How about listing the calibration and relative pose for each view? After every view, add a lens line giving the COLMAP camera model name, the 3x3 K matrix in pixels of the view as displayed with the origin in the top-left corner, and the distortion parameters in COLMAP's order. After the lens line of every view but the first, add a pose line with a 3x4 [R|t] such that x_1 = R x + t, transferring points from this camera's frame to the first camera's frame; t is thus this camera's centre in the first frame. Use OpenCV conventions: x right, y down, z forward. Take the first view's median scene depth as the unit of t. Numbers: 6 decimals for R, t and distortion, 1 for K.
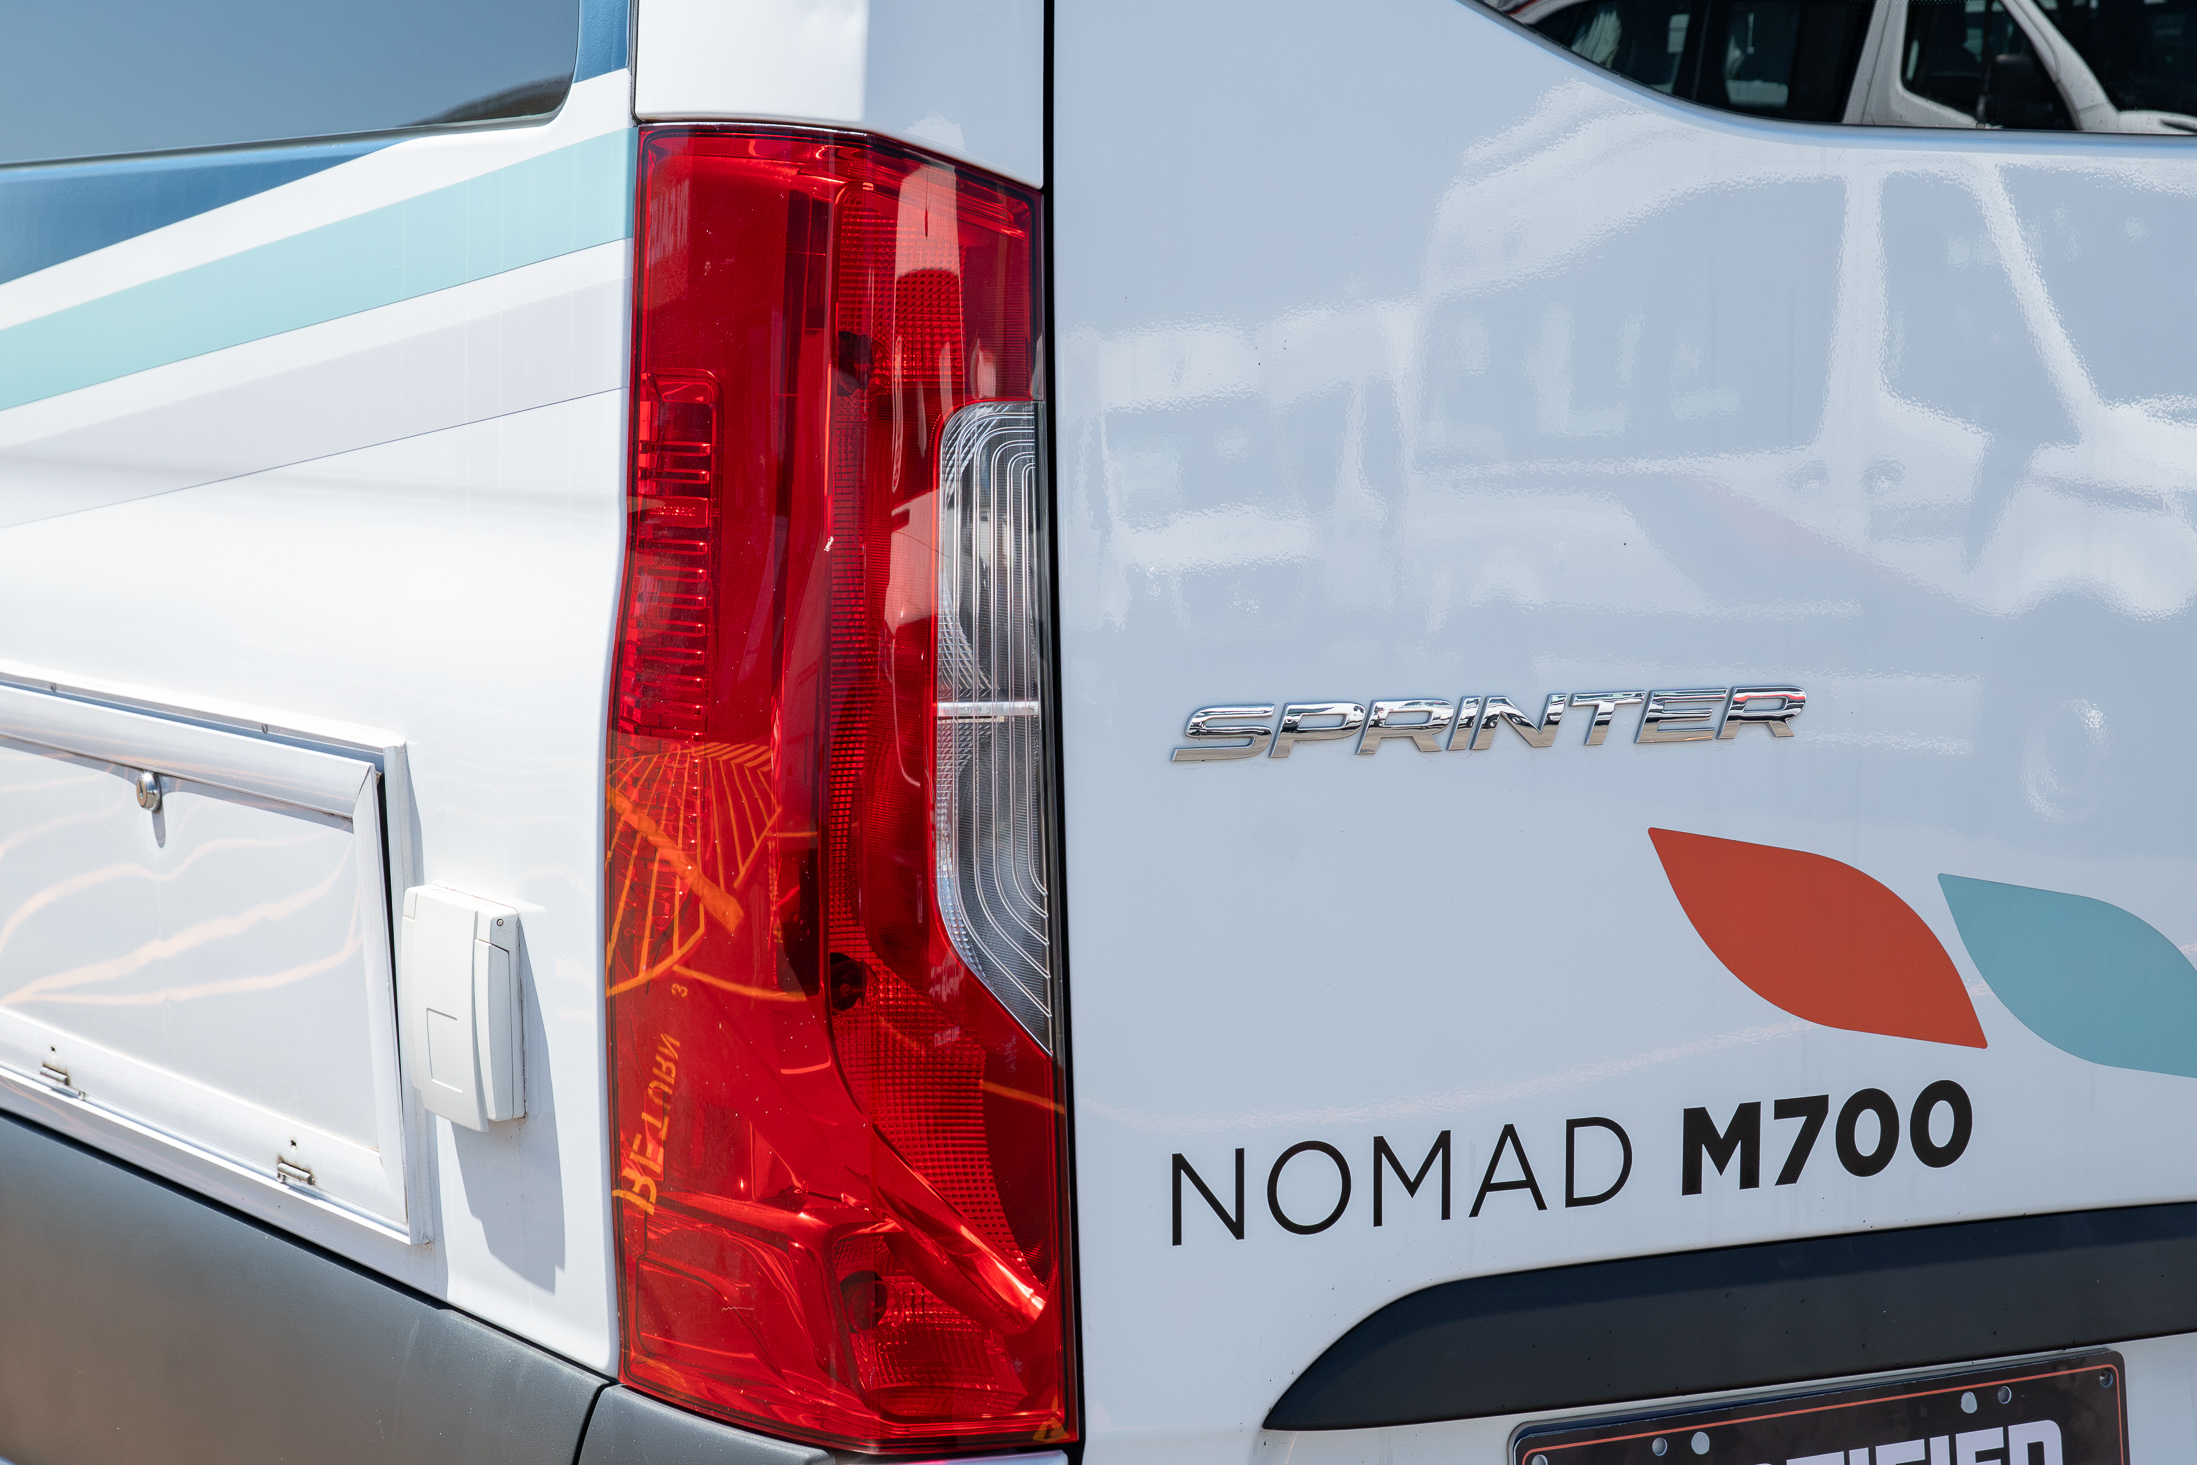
lens RADIAL K [[3742.2, 0, 1089.2], [0, 3742.2, 734.2], [0, 0, 1]] dist [0.048322, 0.000000]
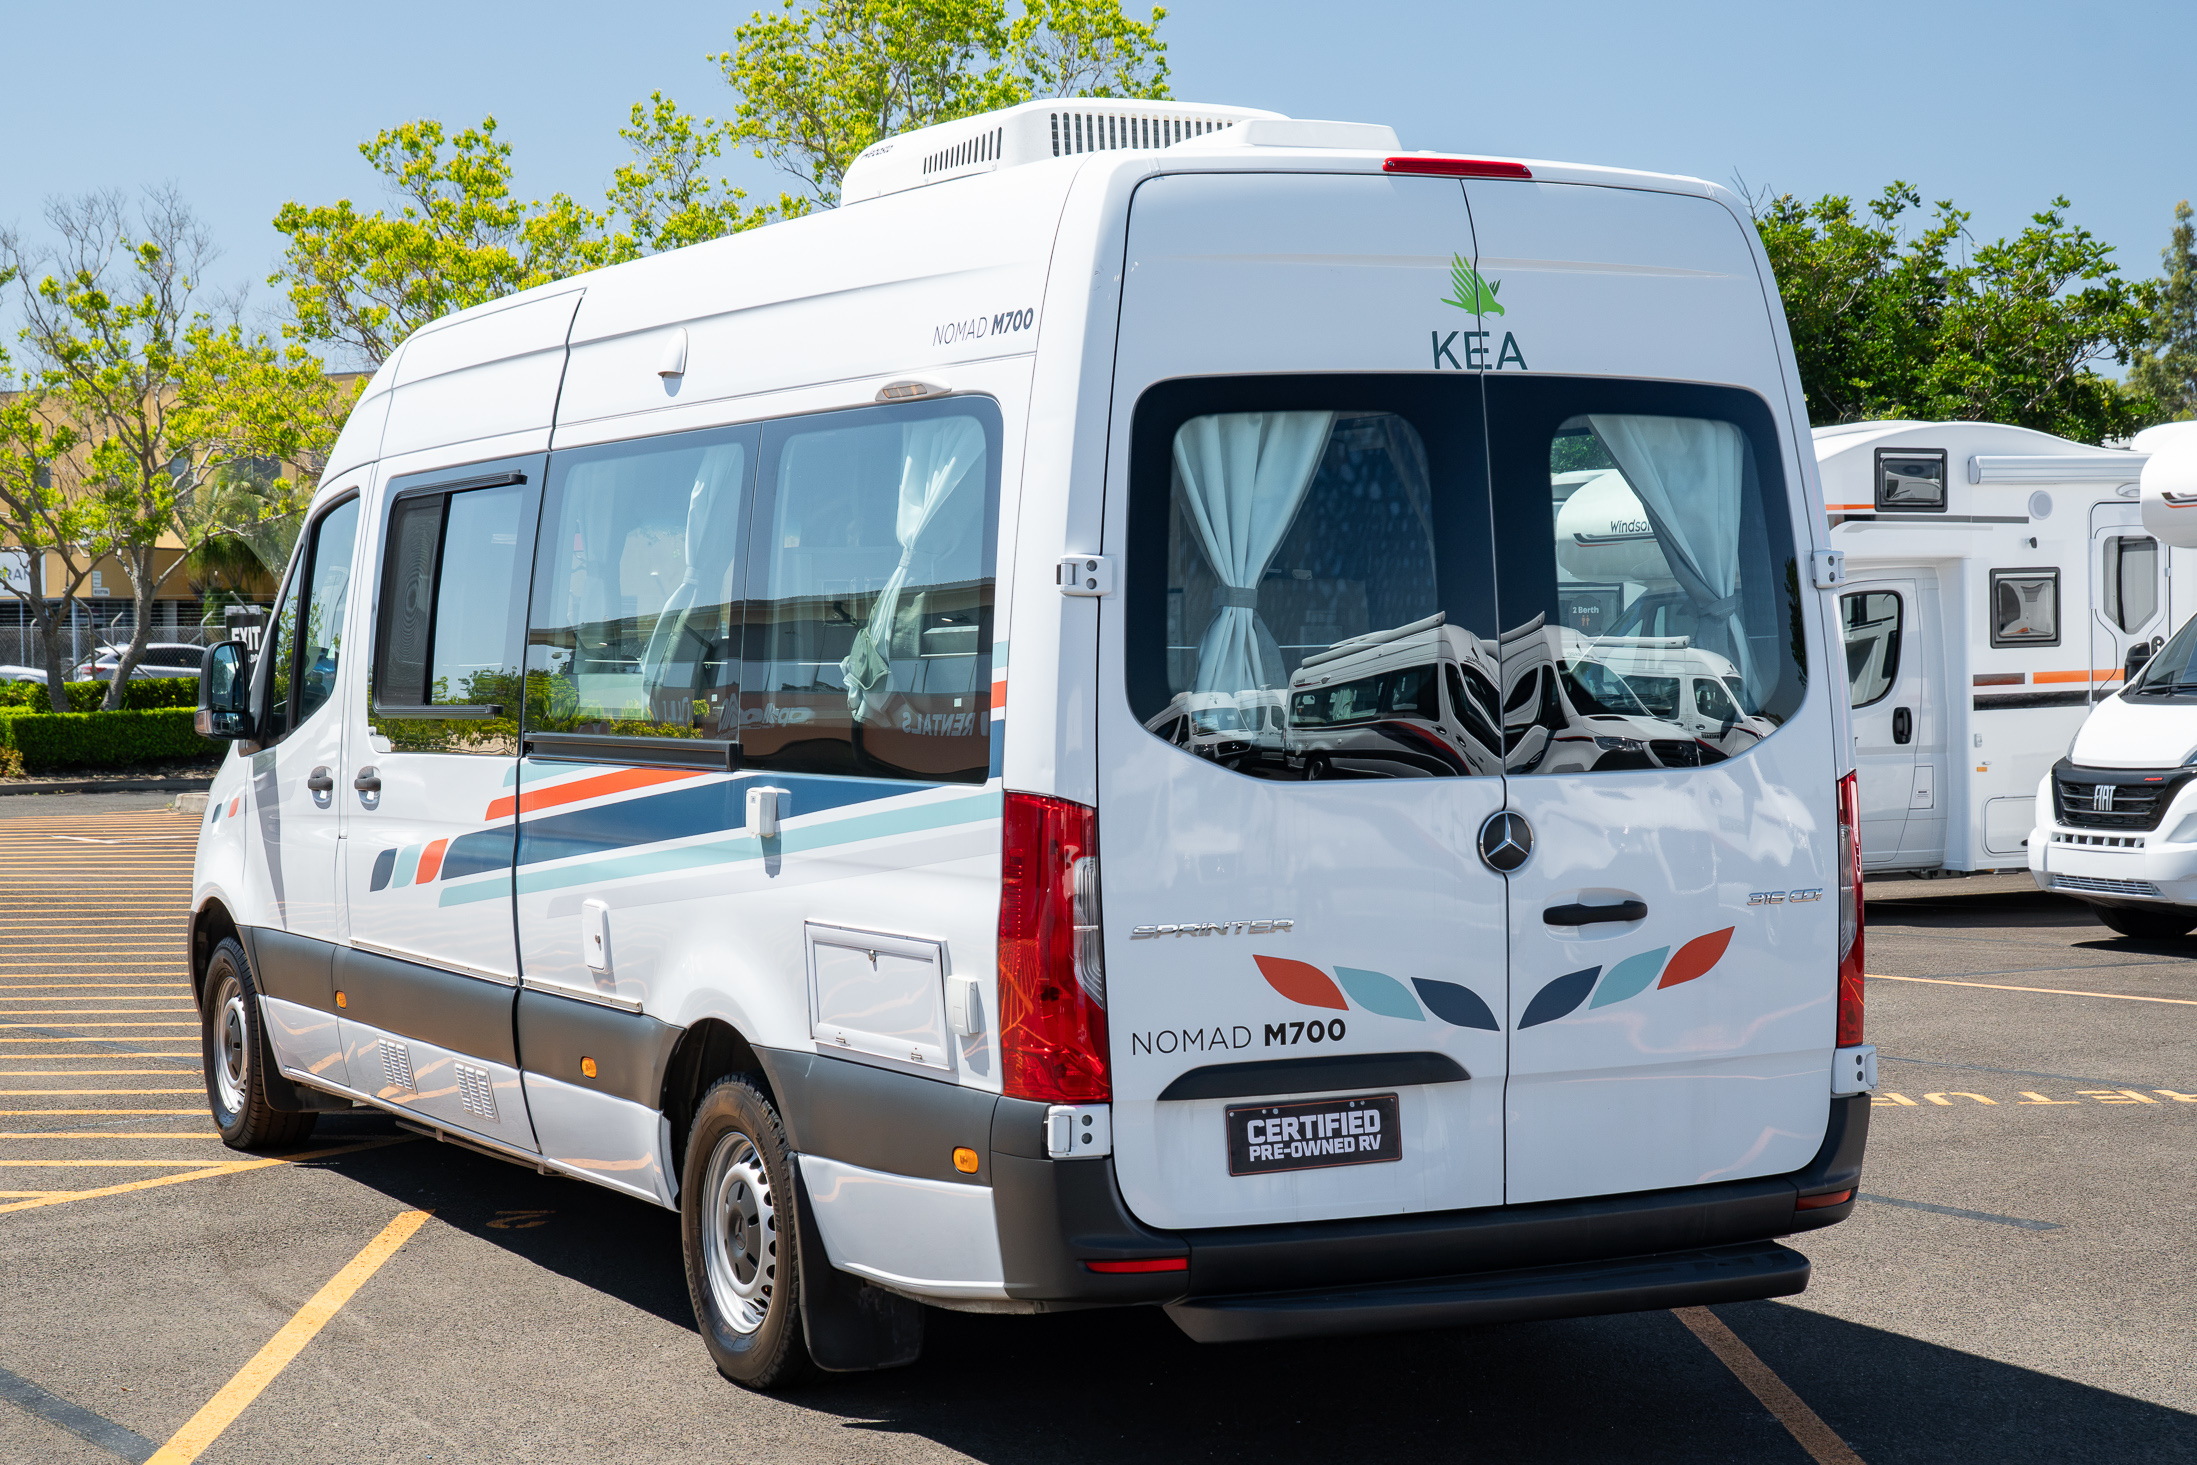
lens RADIAL K [[3657.7, 0, 1100.9], [0, 3657.7, 728.7], [0, 0, 1]] dist [0.066811, 0.000000]
pose [[0.995312, -0.023803, -0.093744, 0.355298], [0.017932, 0.997853, -0.062986, 0.026847], [0.095042, 0.061010, 0.993602, -2.908987]]
